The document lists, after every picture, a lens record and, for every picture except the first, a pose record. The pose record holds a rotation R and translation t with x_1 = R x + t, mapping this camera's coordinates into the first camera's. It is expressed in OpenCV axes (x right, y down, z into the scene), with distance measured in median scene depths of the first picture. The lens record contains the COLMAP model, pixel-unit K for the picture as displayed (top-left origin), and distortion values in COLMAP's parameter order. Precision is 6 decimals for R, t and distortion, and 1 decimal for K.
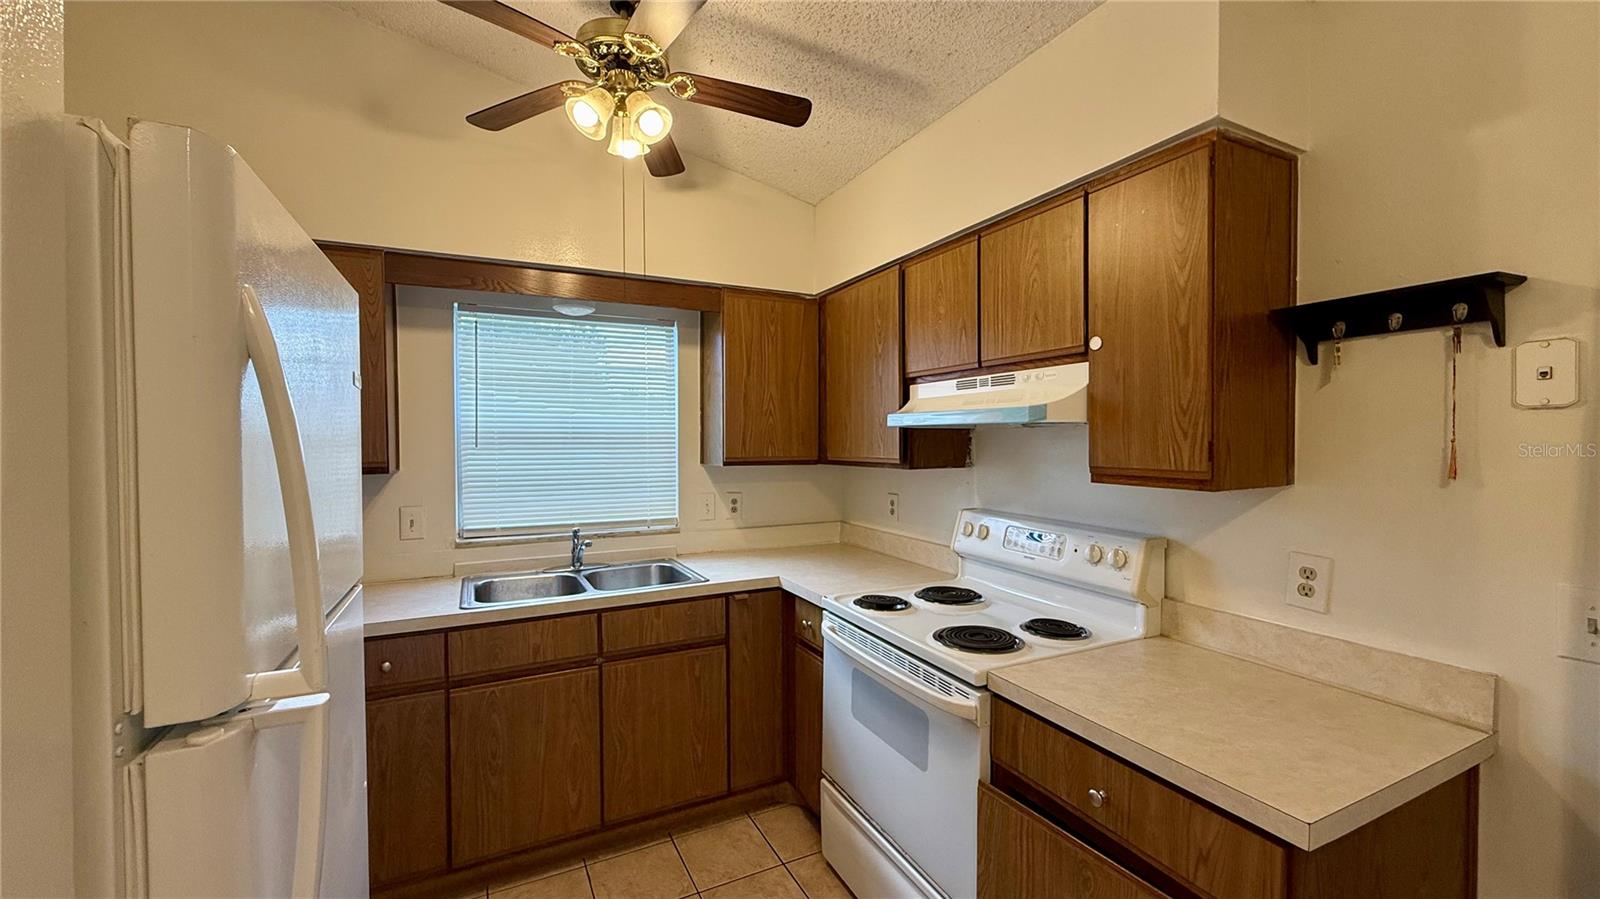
lens RADIAL K [[638.7, 0, 795.8], [0, 638.7, 449.2], [0, 0, 1]] dist [-0.000668, 0.000226]
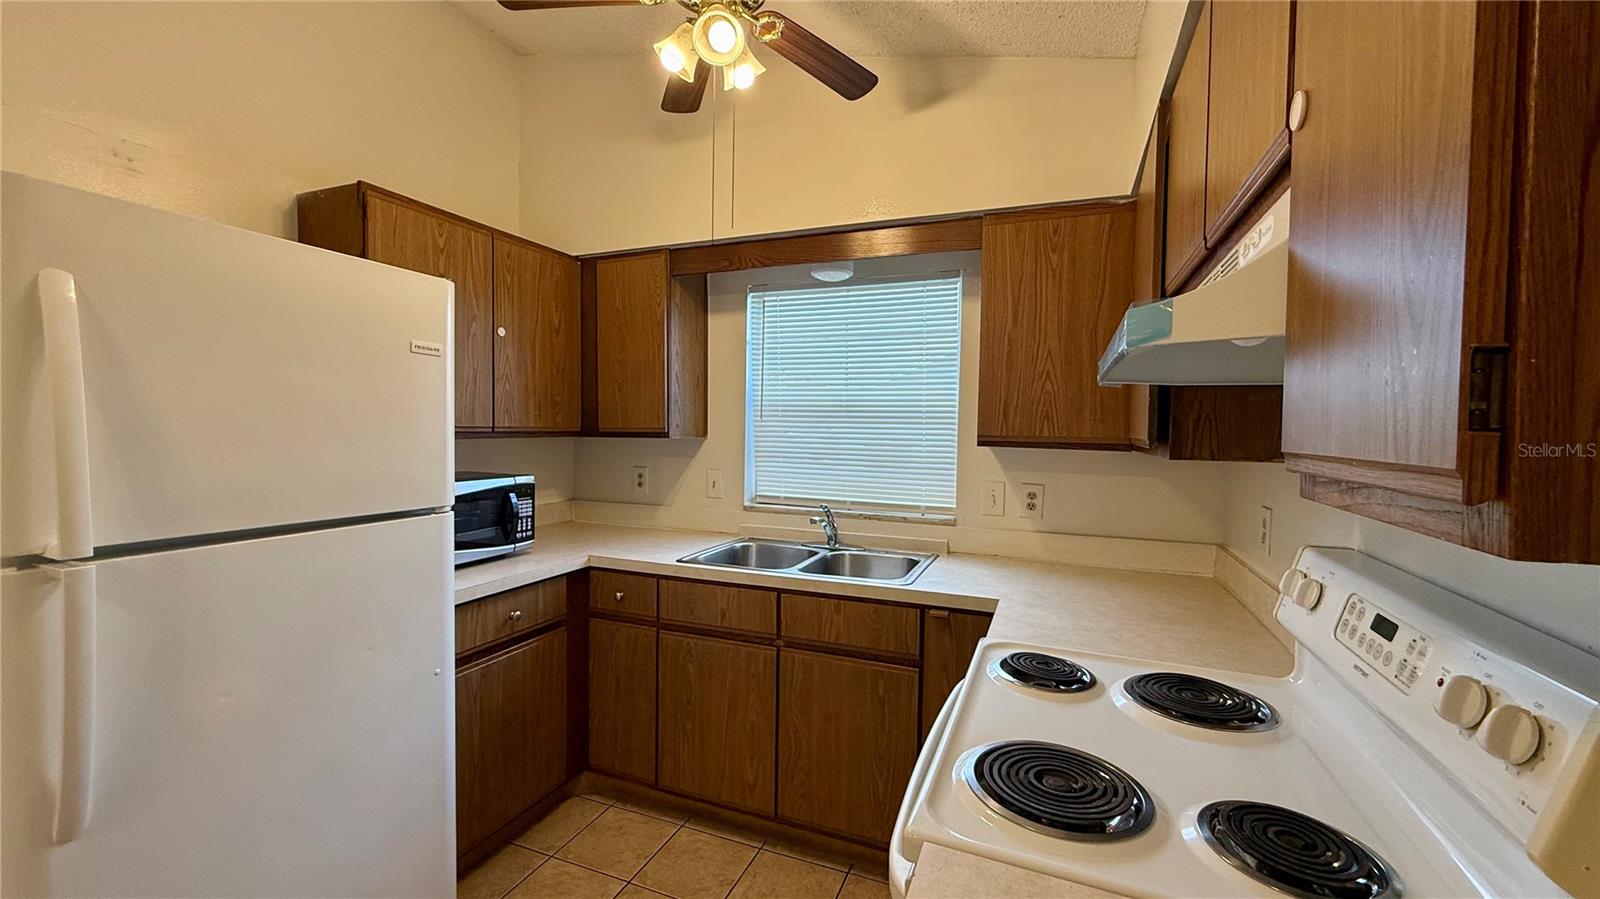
lens RADIAL K [[638.7, 0, 795.8], [0, 638.7, 449.2], [0, 0, 1]] dist [-0.000668, 0.000226]
pose [[0.660993, 0.041721, -0.749231, 0.446047], [-0.030125, 0.999124, 0.029059, 0.019126], [0.749787, 0.003363, 0.661671, 0.434977]]
